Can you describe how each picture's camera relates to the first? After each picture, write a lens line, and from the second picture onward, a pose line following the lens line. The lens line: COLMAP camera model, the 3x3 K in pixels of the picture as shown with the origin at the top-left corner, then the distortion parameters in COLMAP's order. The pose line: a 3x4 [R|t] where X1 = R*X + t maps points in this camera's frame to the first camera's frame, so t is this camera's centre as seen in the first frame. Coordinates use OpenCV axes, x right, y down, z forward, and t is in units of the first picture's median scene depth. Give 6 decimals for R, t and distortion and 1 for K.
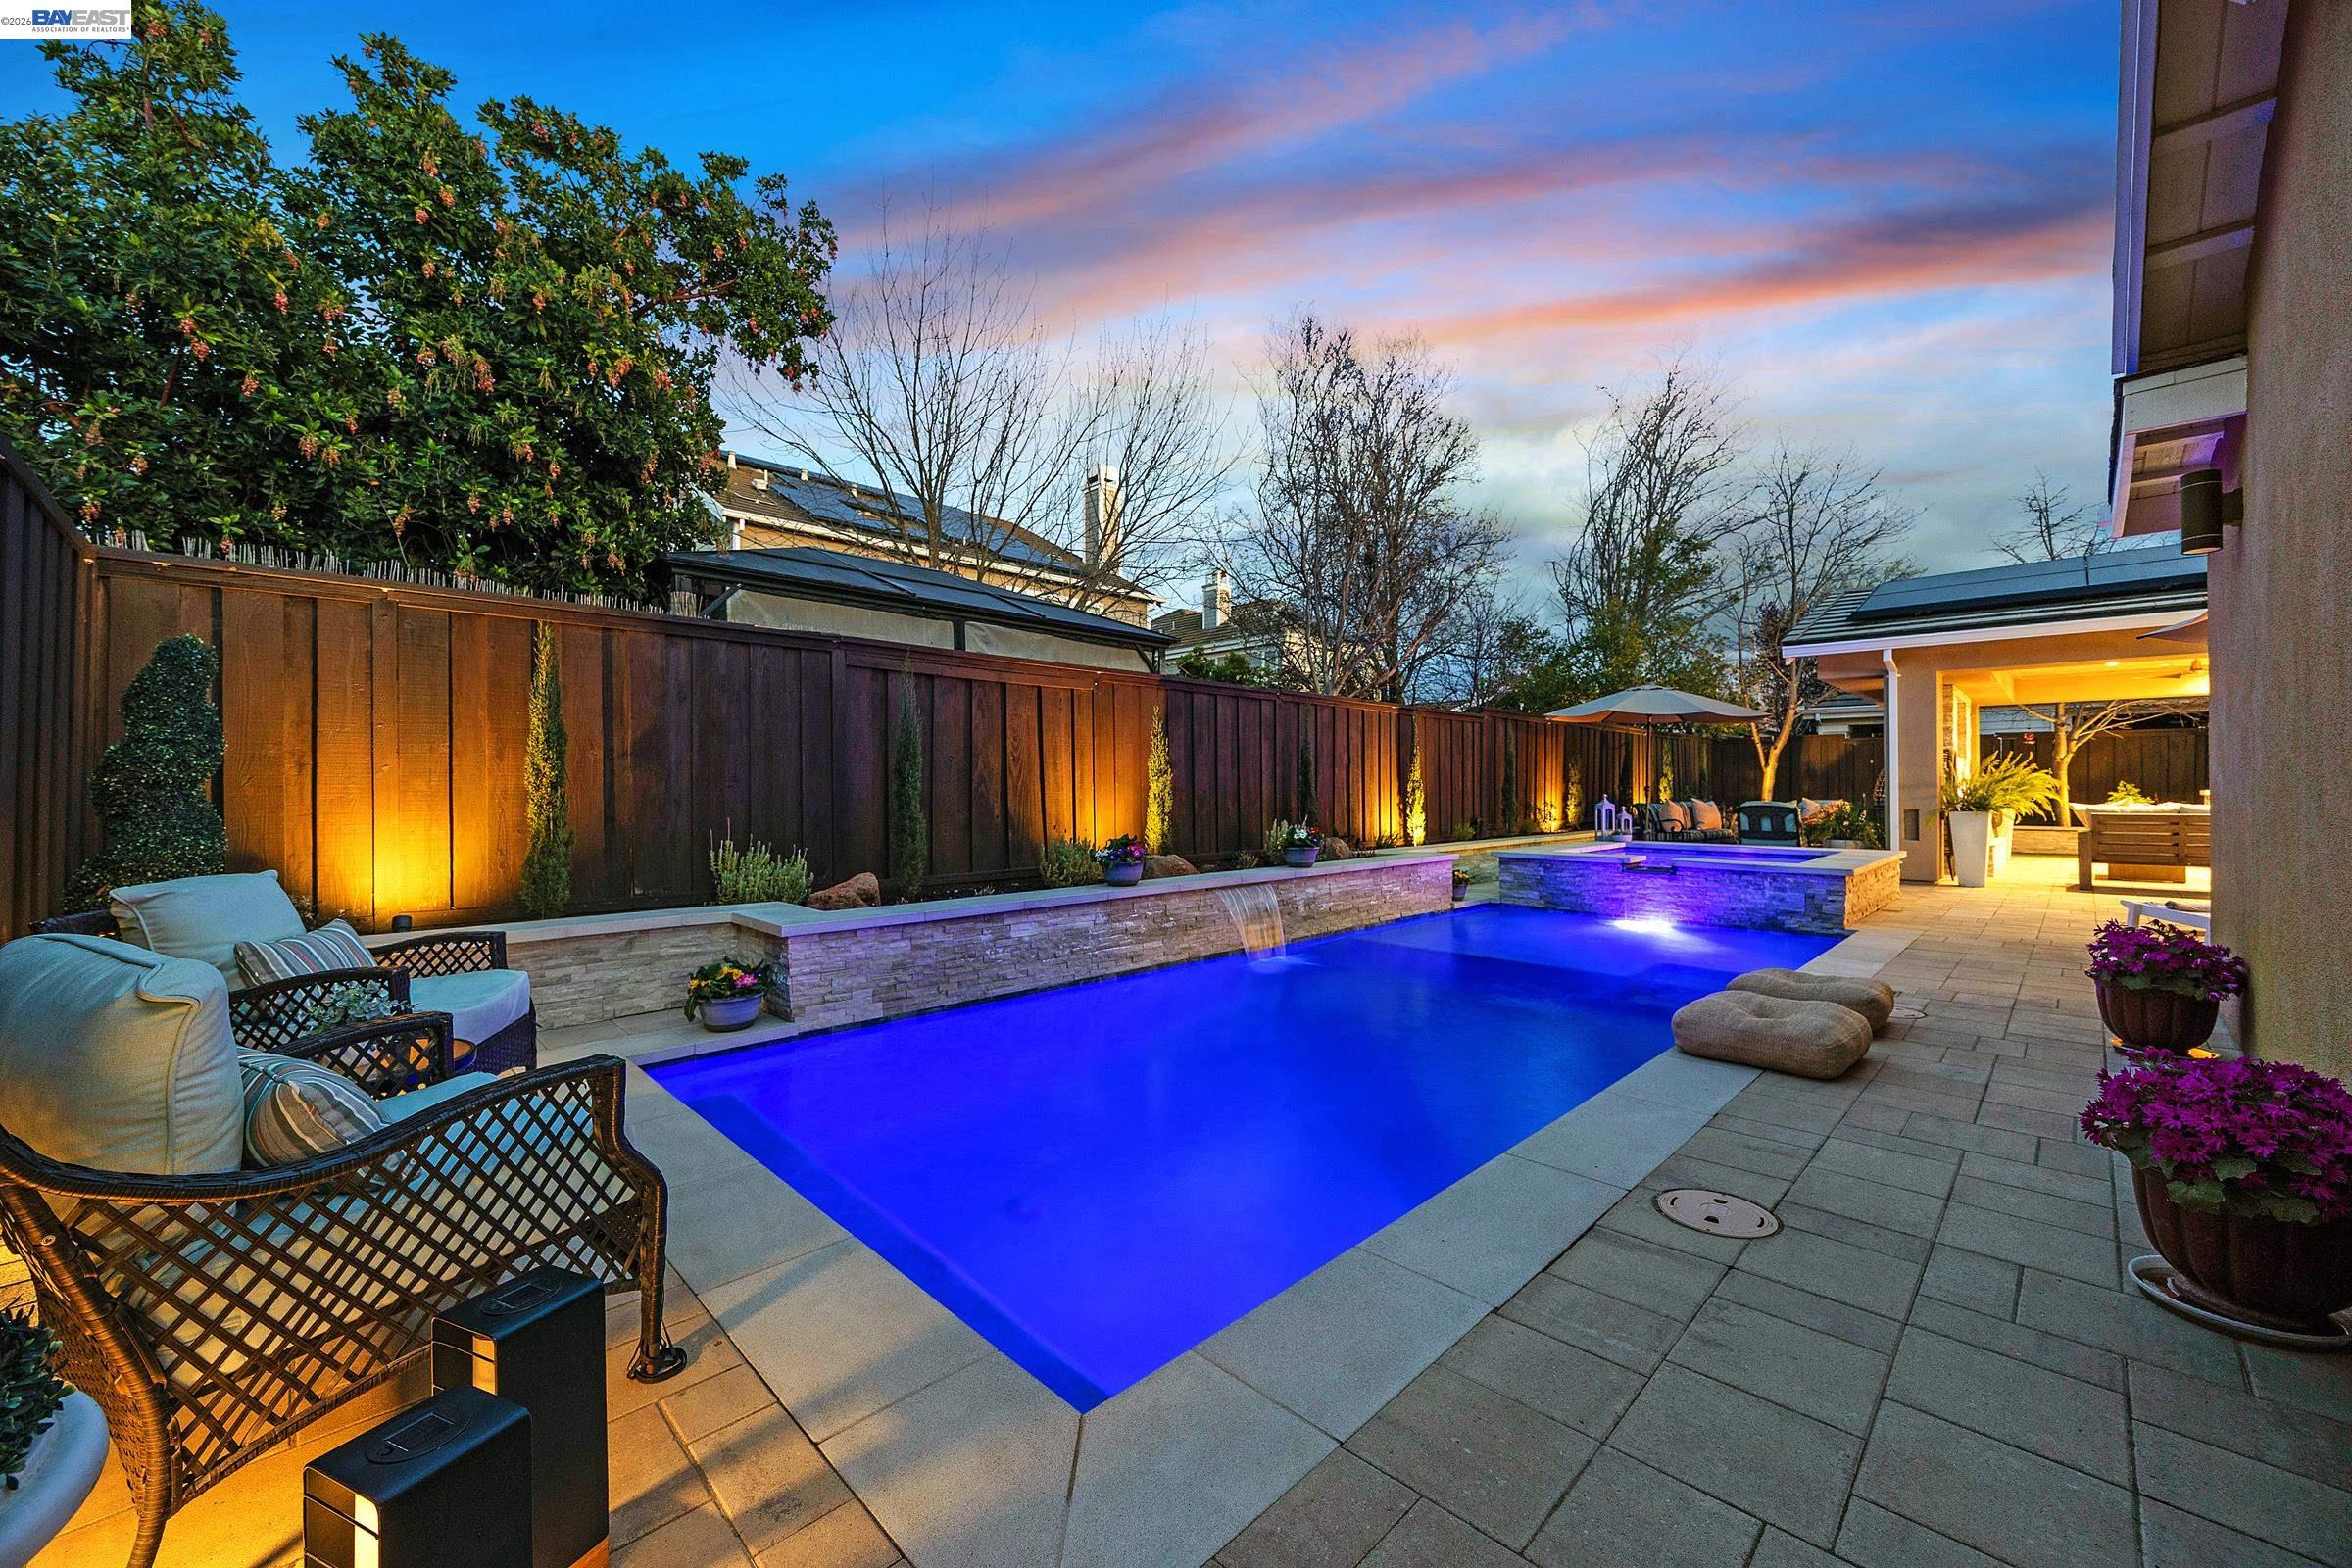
lens RADIAL K [[899.7, 0, 1177.1], [0, 899.7, 780.2], [0, 0, 1]] dist [-0.003418, -0.000376]
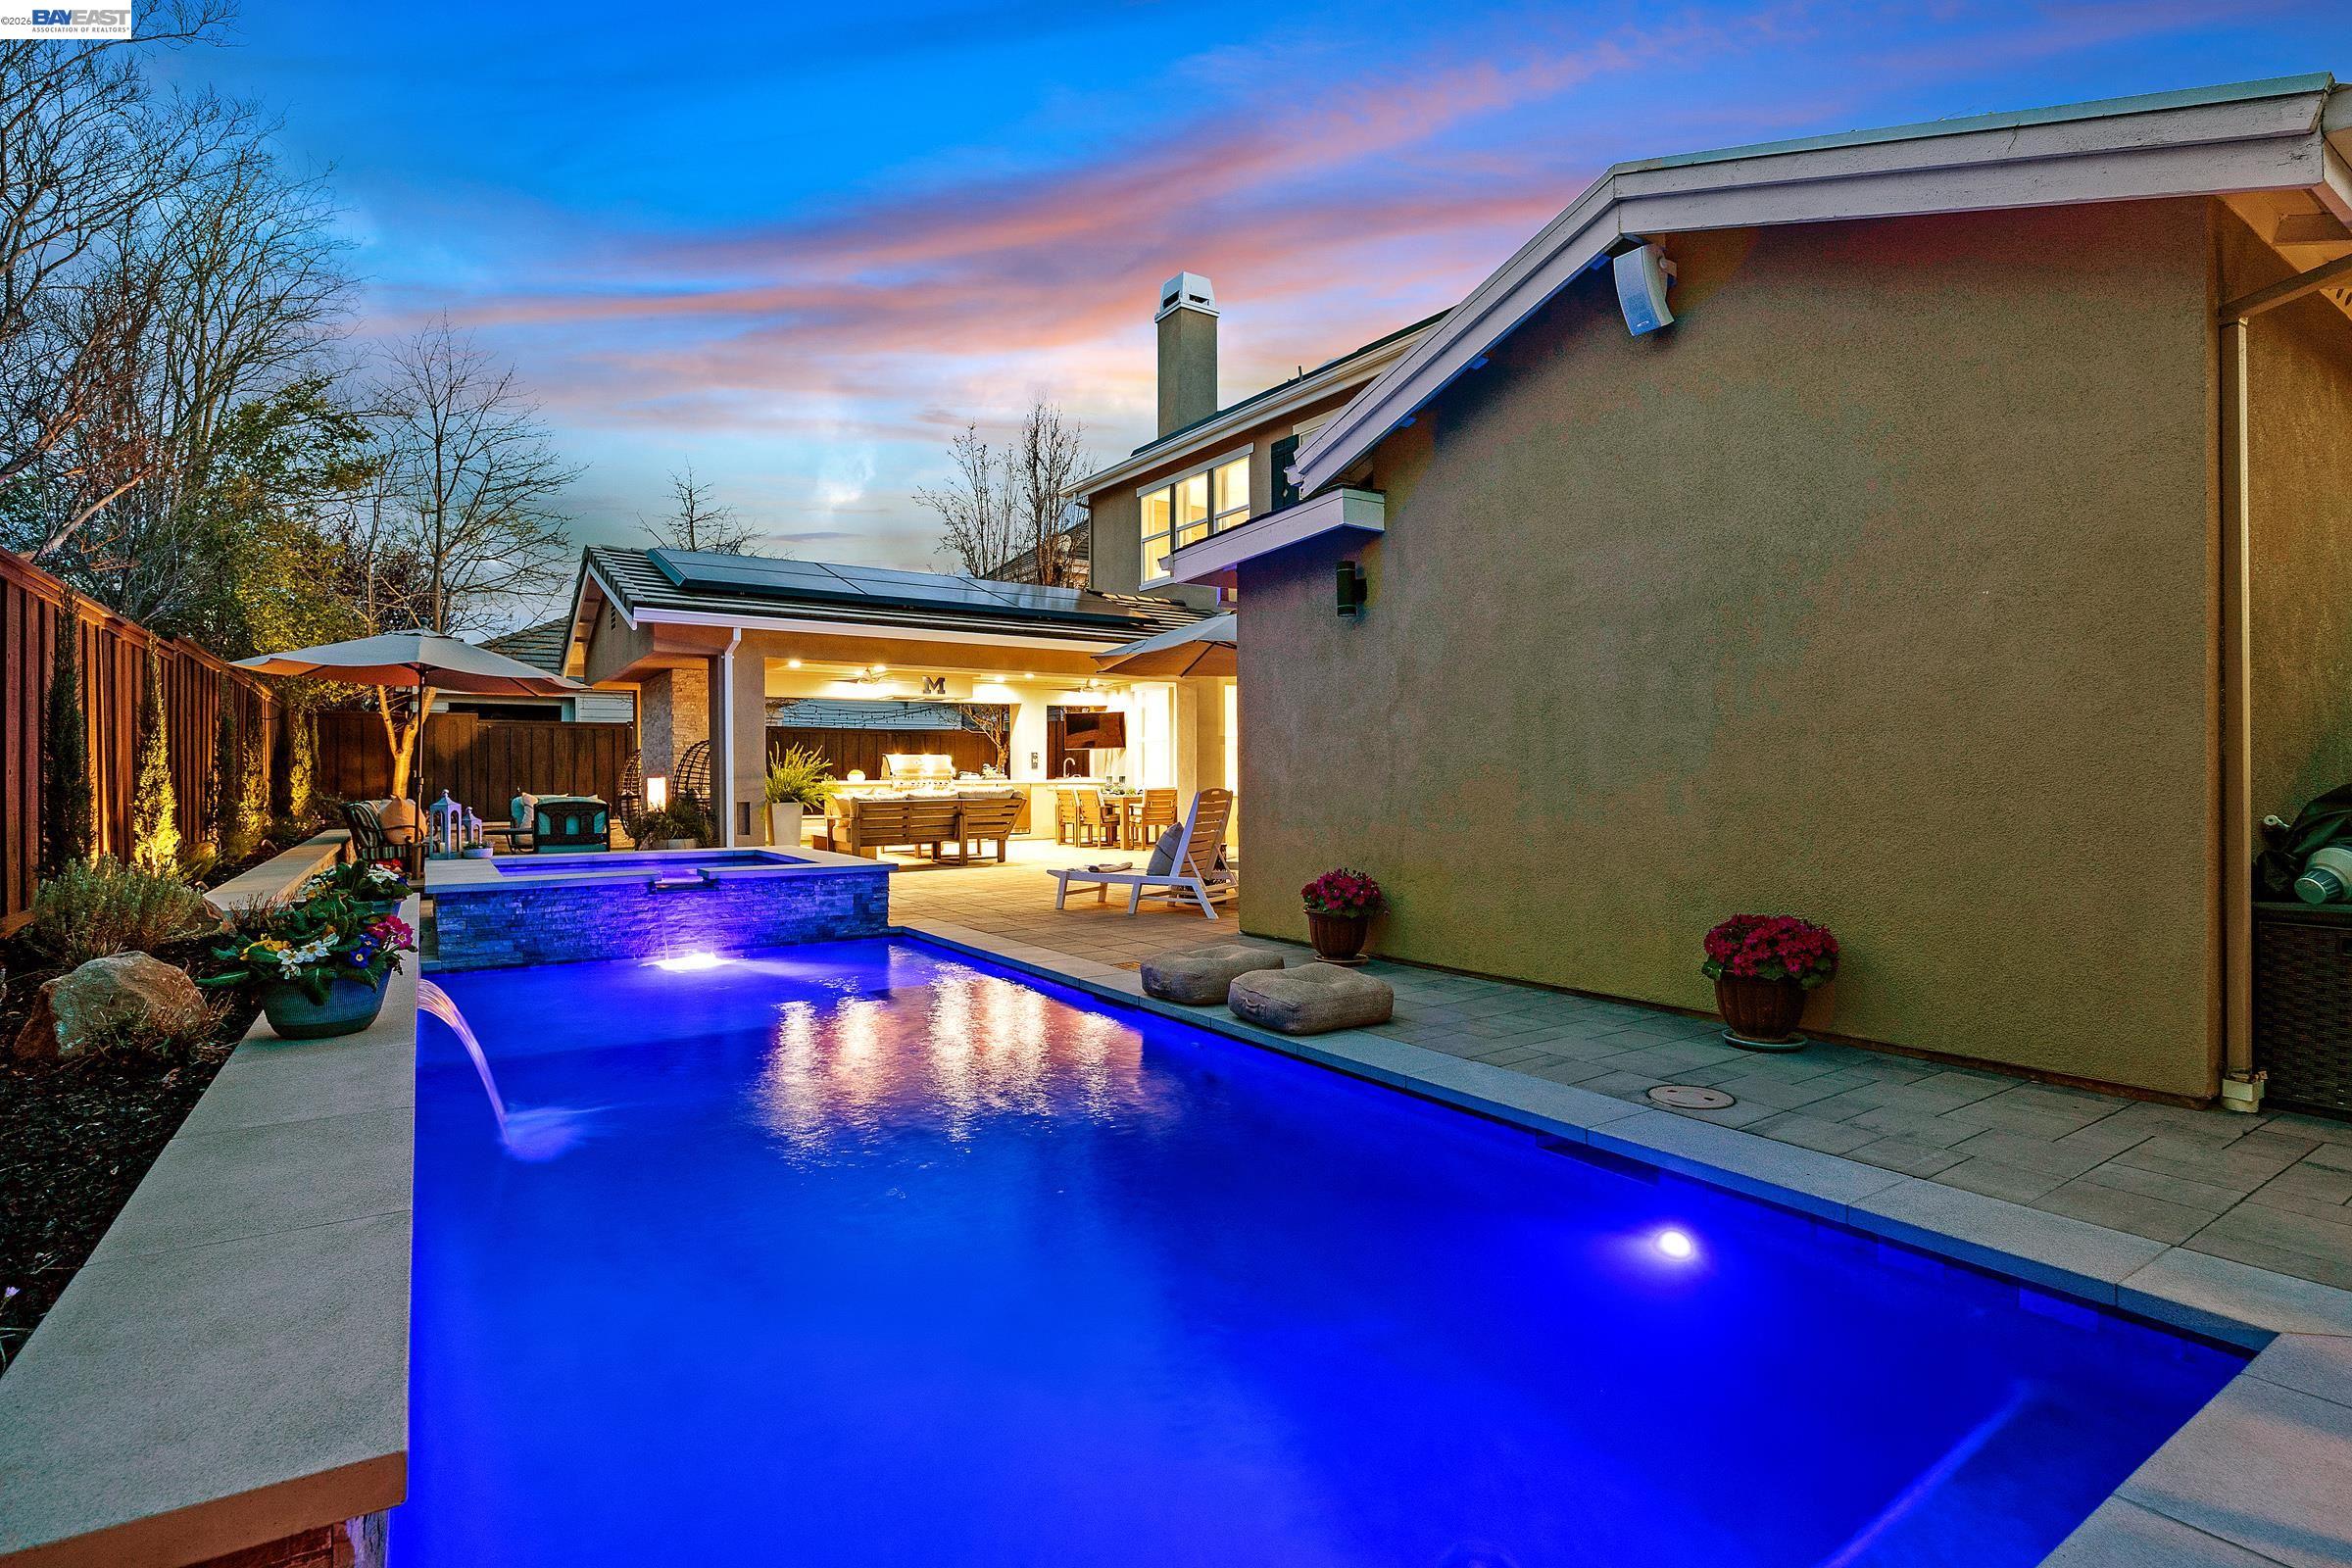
lens RADIAL K [[1153.1, 0, 1177.7], [0, 1153.1, 776.2], [0, 0, 1]] dist [-0.013457, -0.000005]
pose [[0.191004, 0.000429, 0.981589, -0.347819], [-0.003760, 0.999993, 0.000295, 0.004664], [-0.981582, -0.003747, 0.191004, 0.414191]]
